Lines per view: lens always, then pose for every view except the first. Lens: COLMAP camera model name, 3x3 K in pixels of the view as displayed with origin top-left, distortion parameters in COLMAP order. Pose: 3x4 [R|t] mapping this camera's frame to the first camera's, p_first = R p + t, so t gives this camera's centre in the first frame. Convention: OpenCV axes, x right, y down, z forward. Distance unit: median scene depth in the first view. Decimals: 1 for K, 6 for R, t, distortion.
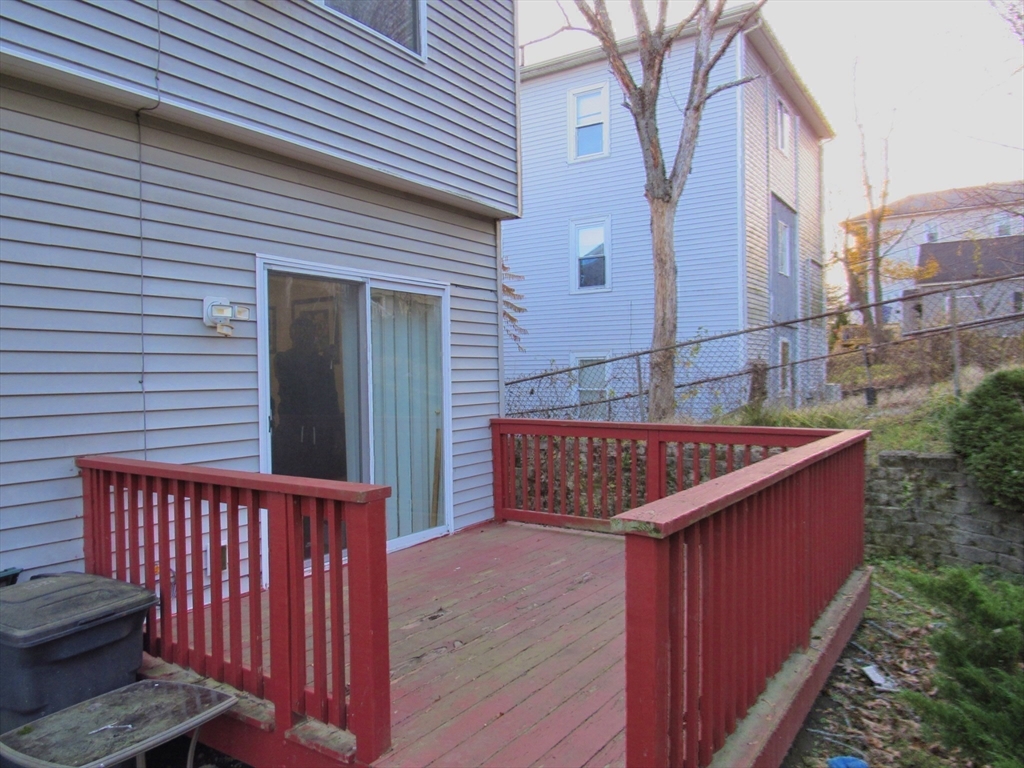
lens RADIAL K [[727.6, 0, 511.7], [0, 727.6, 385.1], [0, 0, 1]] dist [-0.025294, -0.000742]
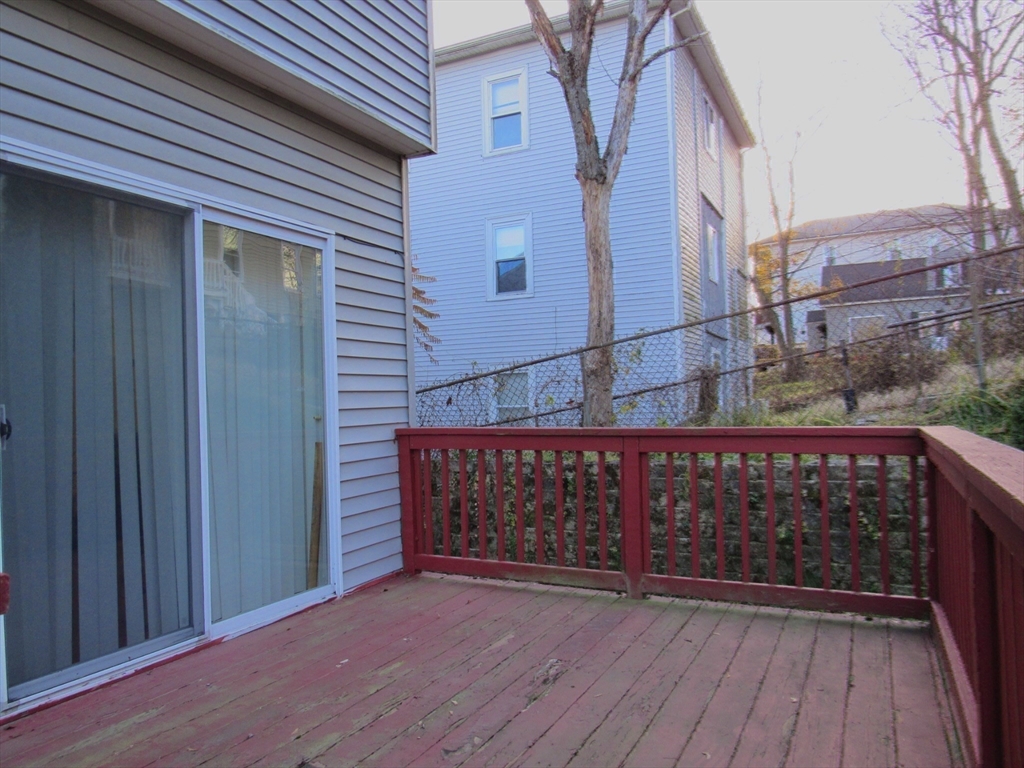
lens RADIAL K [[727.6, 0, 509.0], [0, 727.6, 385.6], [0, 0, 1]] dist [-0.025294, -0.000742]
pose [[0.992733, -0.012021, 0.119736, -0.002438], [0.016616, 0.999160, -0.037454, 0.019069], [-0.119185, 0.039171, 0.992099, 0.162738]]
